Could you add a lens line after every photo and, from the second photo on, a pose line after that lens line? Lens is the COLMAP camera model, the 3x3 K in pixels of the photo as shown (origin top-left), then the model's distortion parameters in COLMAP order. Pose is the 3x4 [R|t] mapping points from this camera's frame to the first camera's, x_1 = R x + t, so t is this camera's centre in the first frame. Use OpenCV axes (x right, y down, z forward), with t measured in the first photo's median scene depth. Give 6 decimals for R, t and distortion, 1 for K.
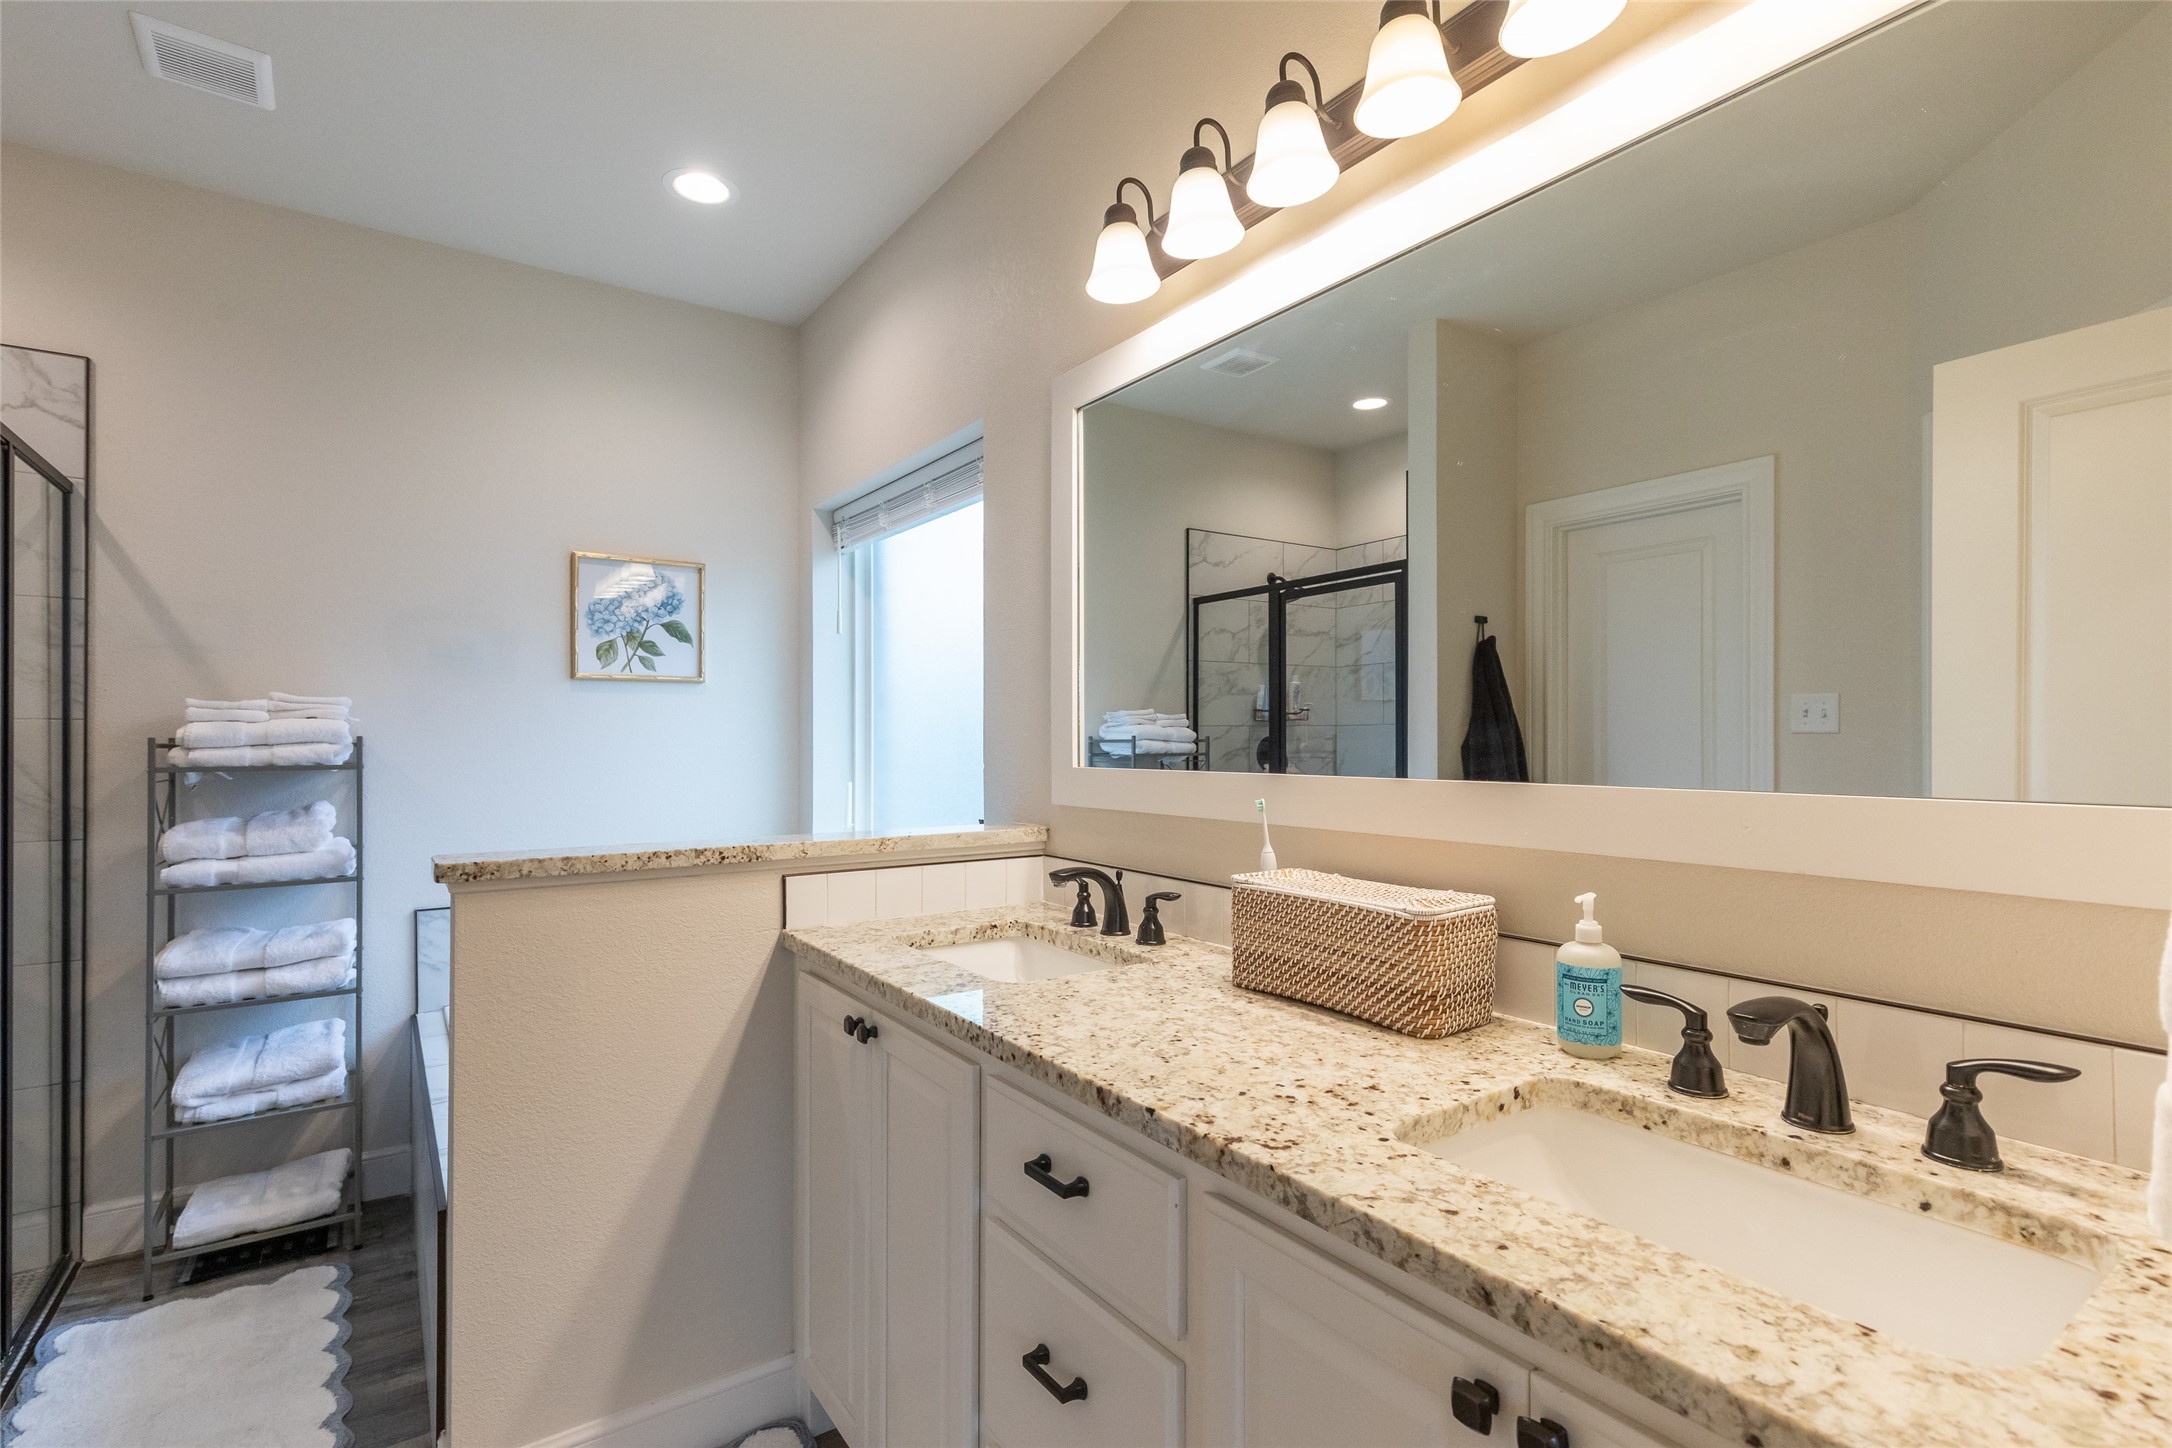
lens RADIAL K [[974.8, 0, 1054.2], [0, 974.8, 725.0], [0, 0, 1]] dist [0.007534, -0.001458]
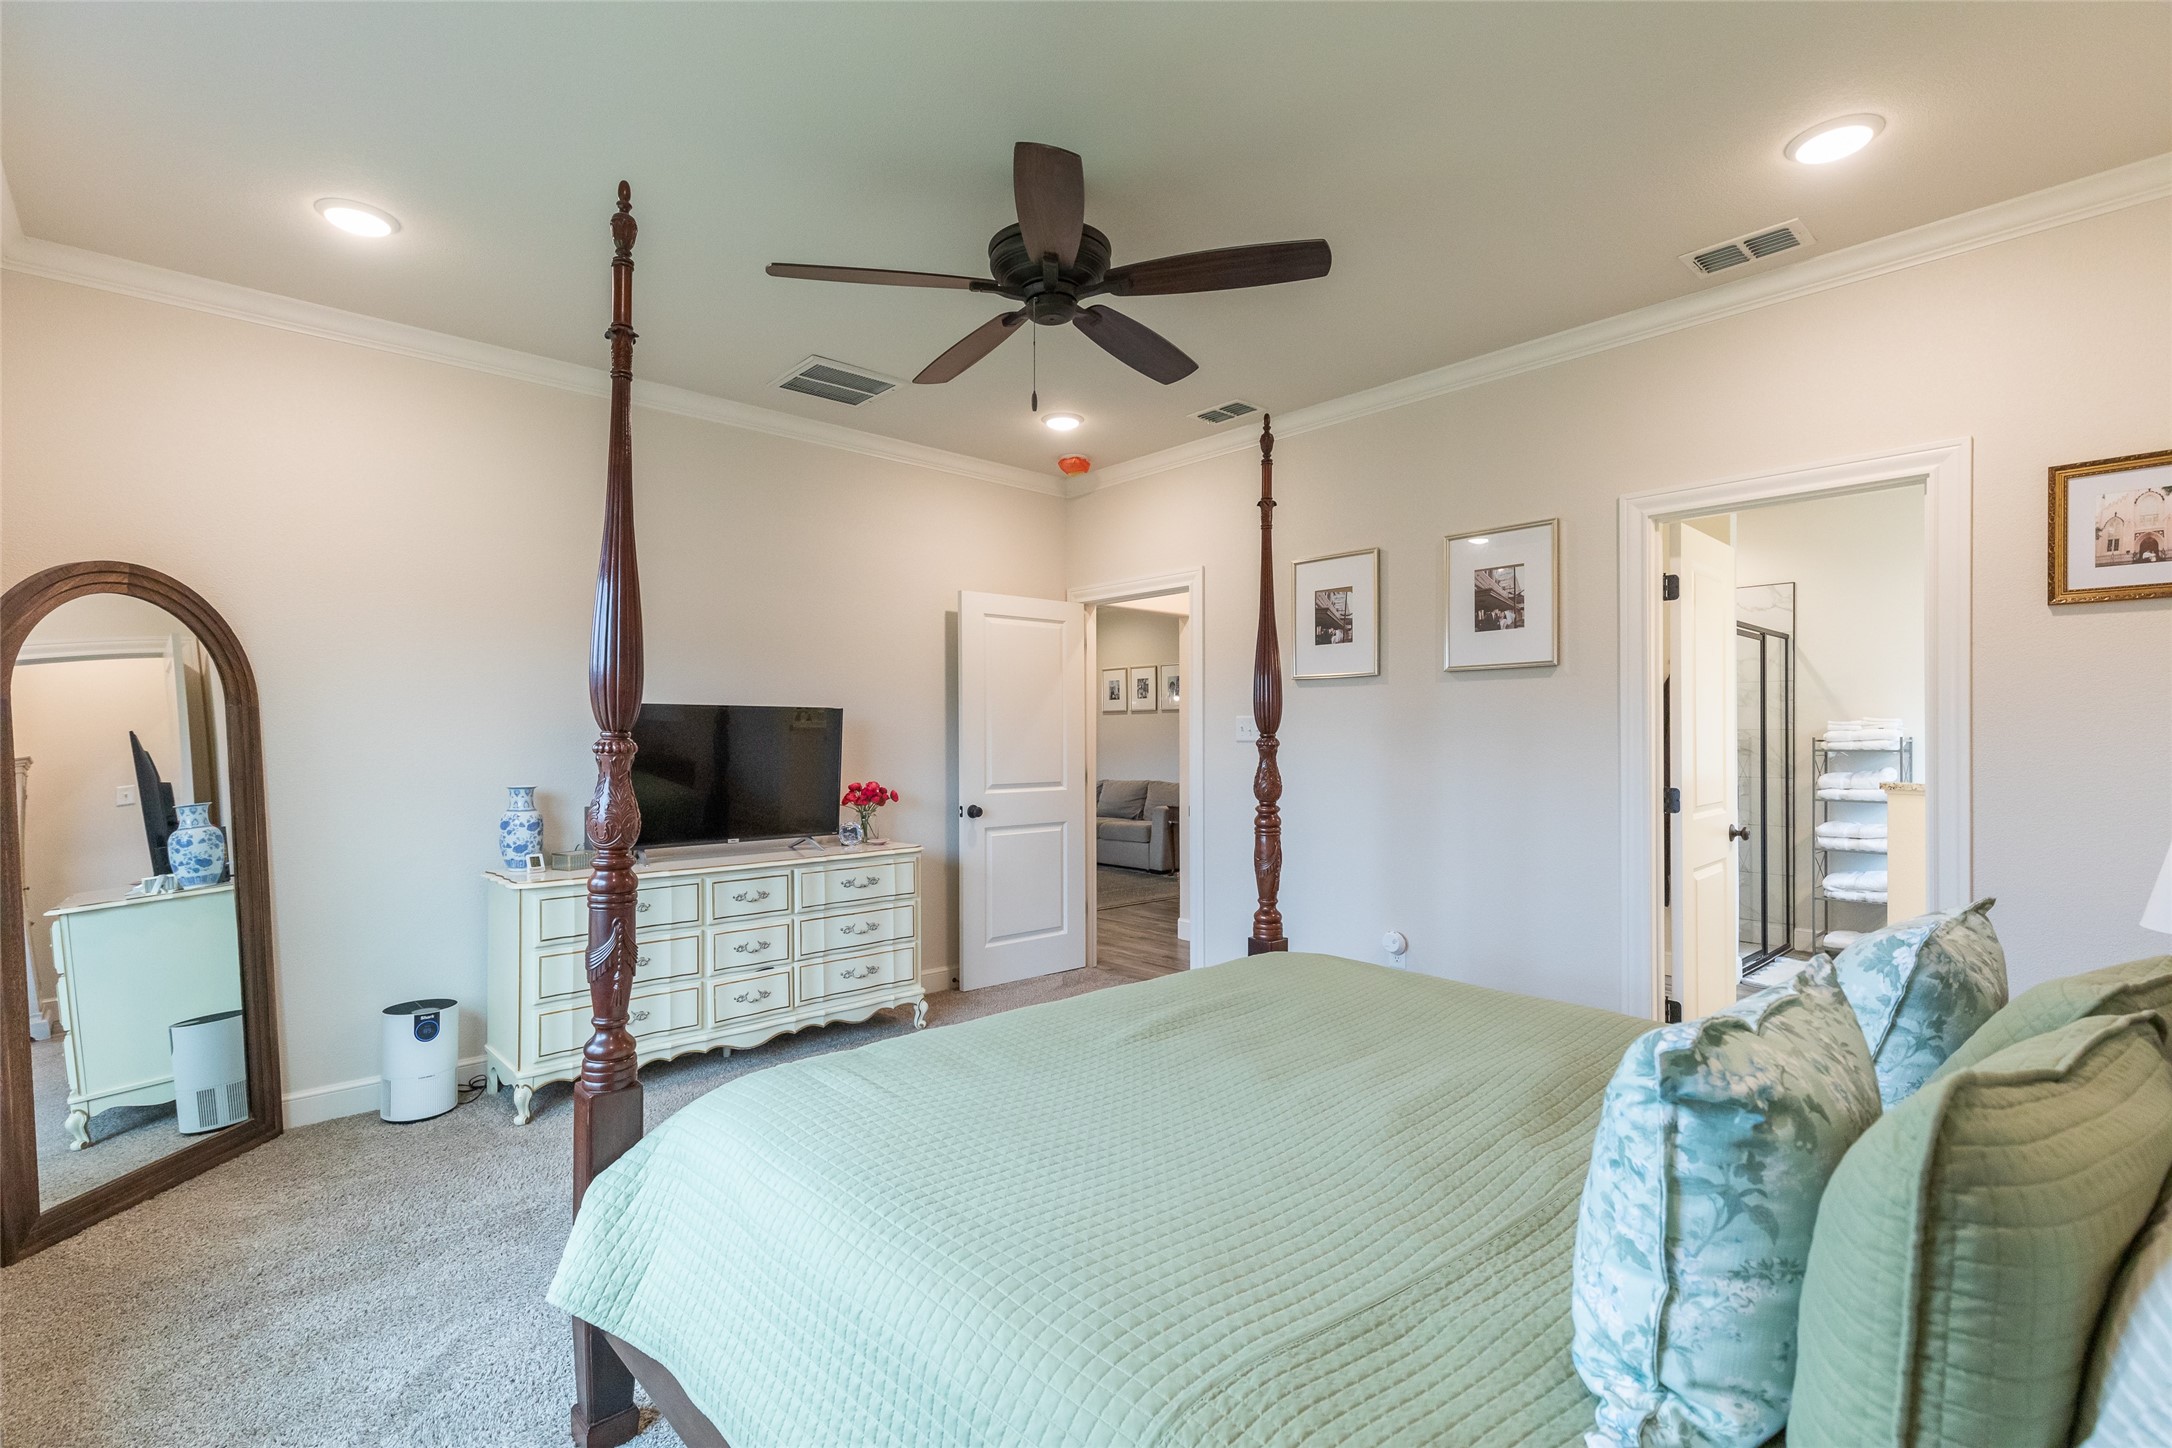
lens RADIAL K [[974.8, 0, 1095.1], [0, 974.8, 735.9], [0, 0, 1]] dist [0.007534, -0.001458]
pose [[0.139783, 0.009018, -0.990141, 2.064436], [0.007636, 0.999919, 0.010185, -0.047878], [0.990153, -0.008985, 0.139703, -1.858066]]
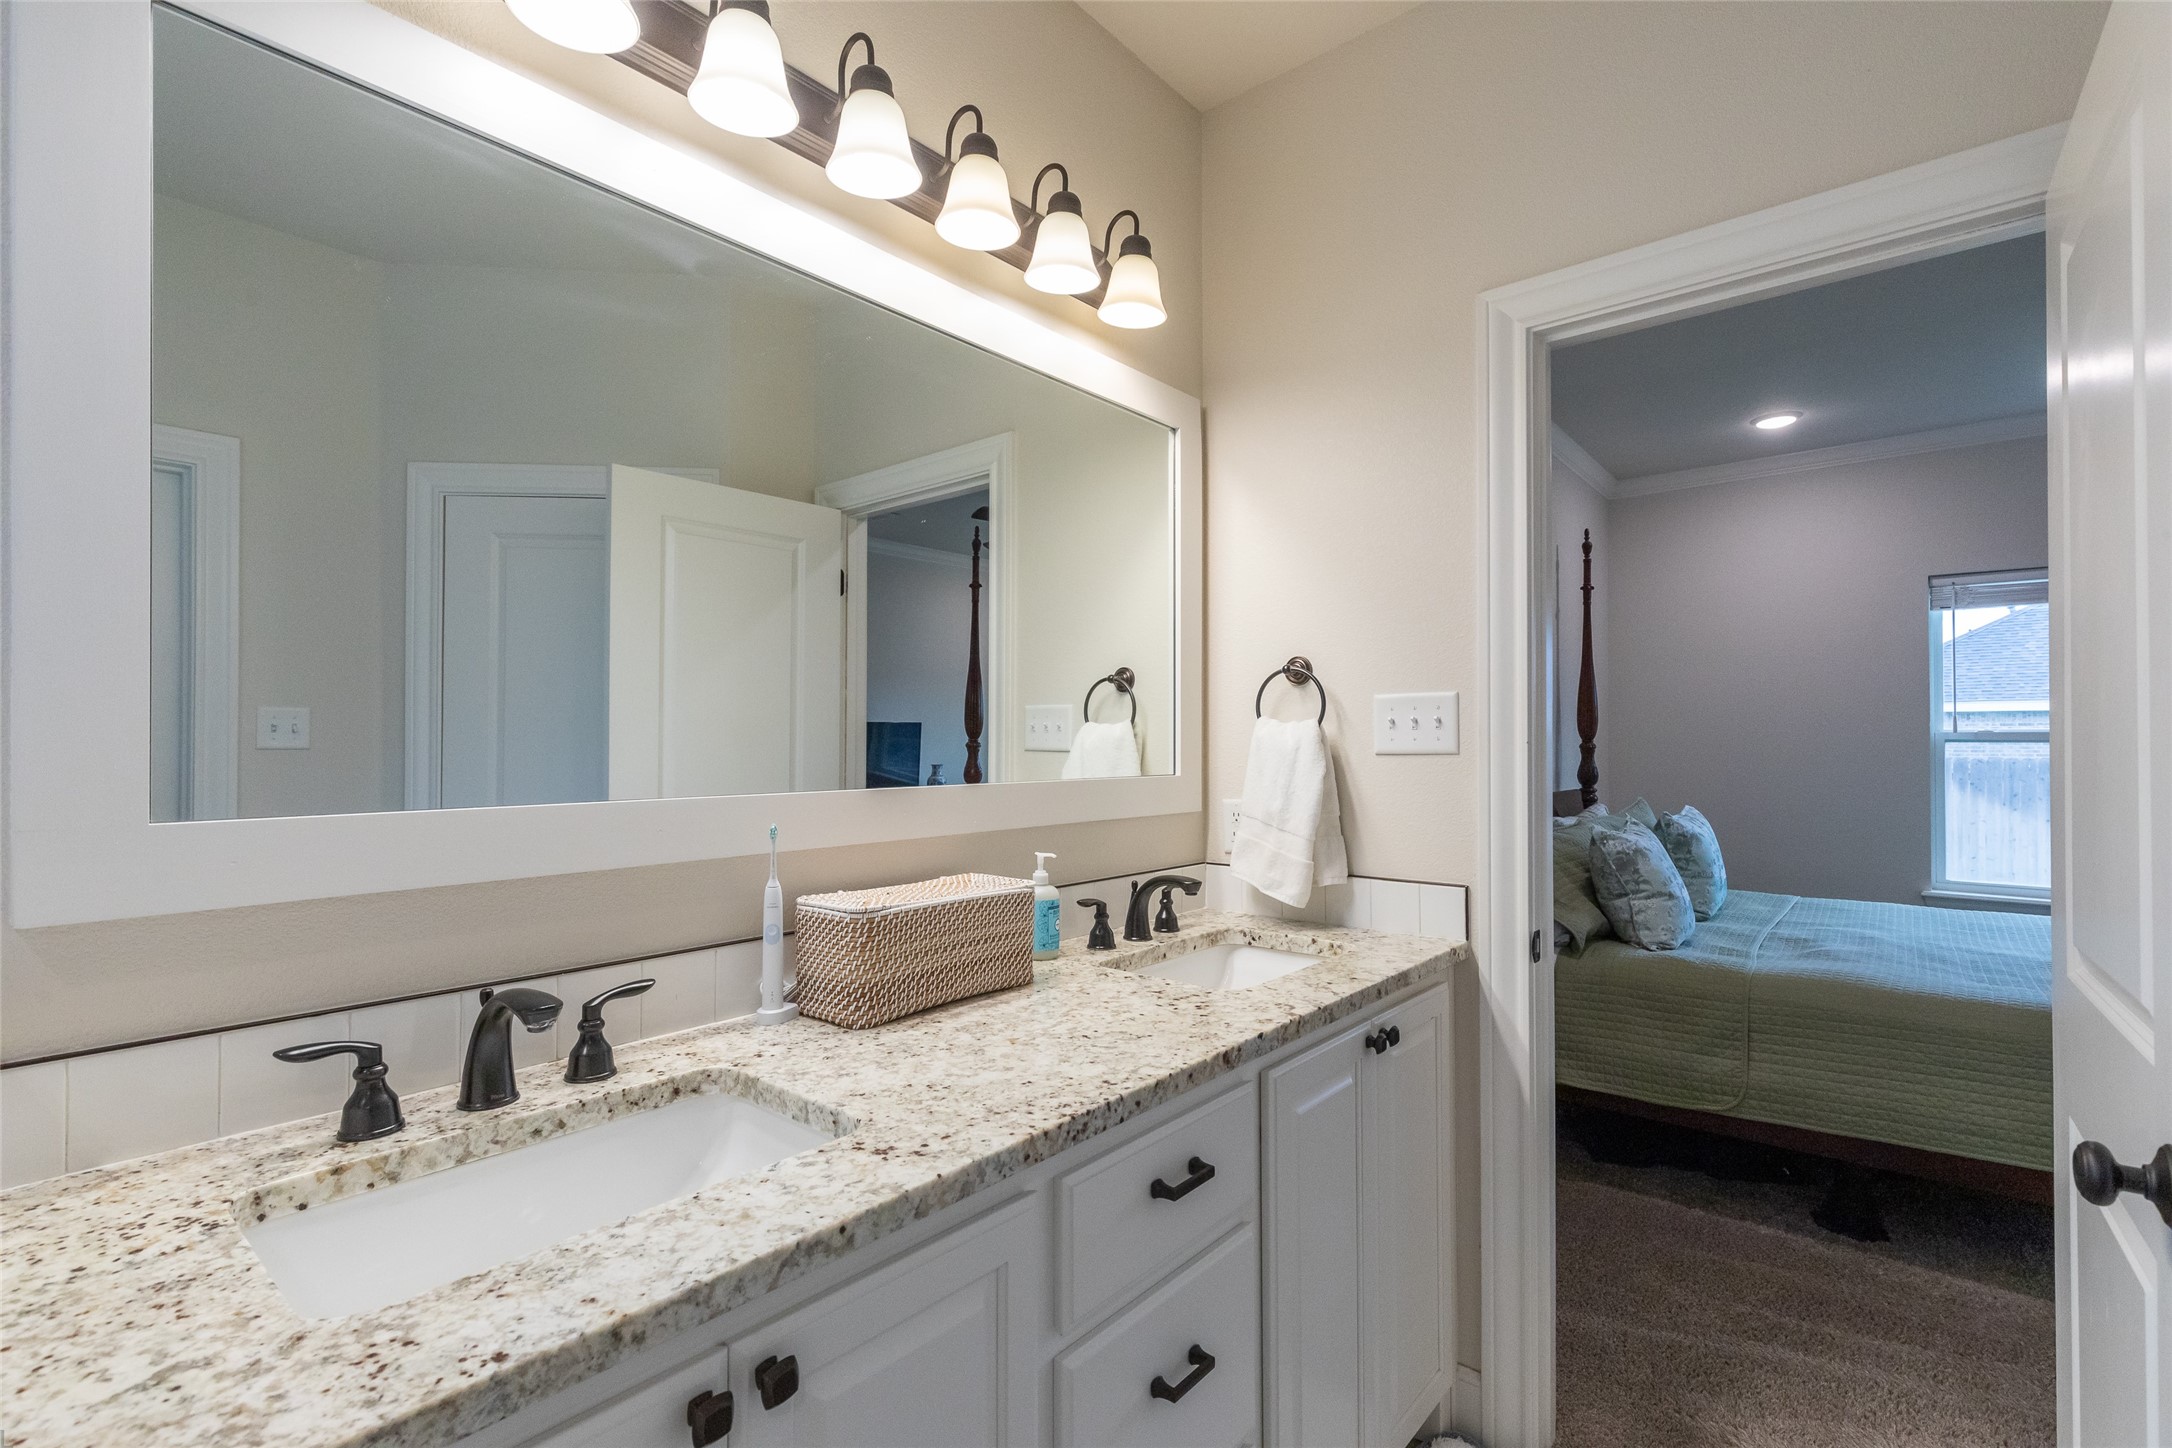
lens RADIAL K [[974.8, 0, 1071.7], [0, 974.8, 741.1], [0, 0, 1]] dist [0.007534, -0.001458]
pose [[-0.258834, 0.010385, 0.965866, -0.789190], [-0.009765, 0.999863, -0.013367, 0.013615], [-0.965872, -0.012891, -0.258698, 1.132783]]
